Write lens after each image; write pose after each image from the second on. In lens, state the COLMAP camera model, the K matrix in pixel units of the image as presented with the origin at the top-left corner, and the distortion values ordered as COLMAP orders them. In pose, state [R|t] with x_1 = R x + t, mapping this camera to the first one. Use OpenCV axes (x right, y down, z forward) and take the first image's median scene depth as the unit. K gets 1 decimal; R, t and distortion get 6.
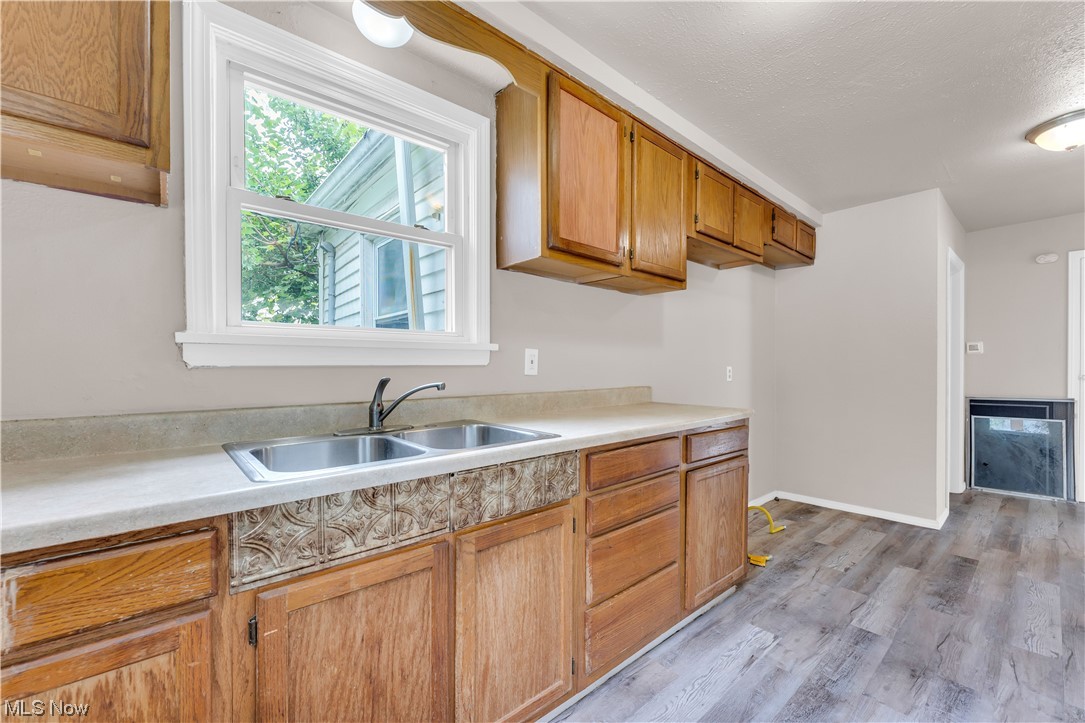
lens RADIAL K [[441.0, 0, 517.6], [0, 441.0, 368.7], [0, 0, 1]] dist [-0.001238, -0.000057]
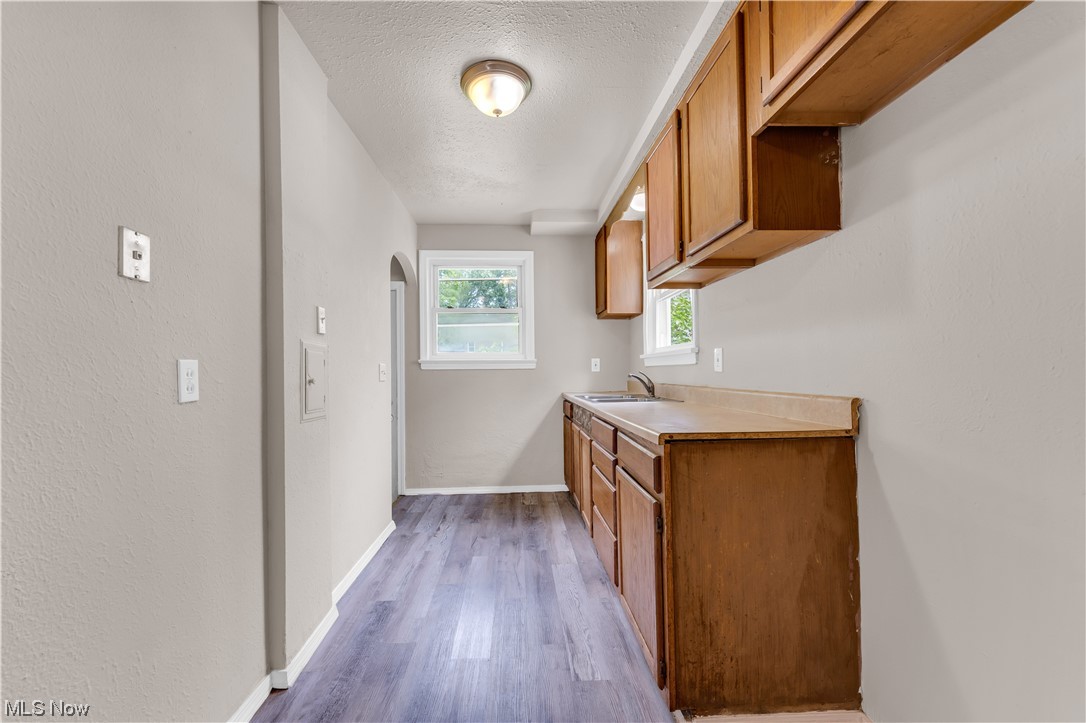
lens RADIAL K [[432.7, 0, 540.5], [0, 432.7, 365.8], [0, 0, 1]] dist [0.001428, -0.000322]
pose [[-0.588663, -0.010502, -0.808310, 1.593255], [-0.004301, 0.999942, -0.009860, 0.016384], [0.808367, -0.002328, -0.588674, 1.743809]]
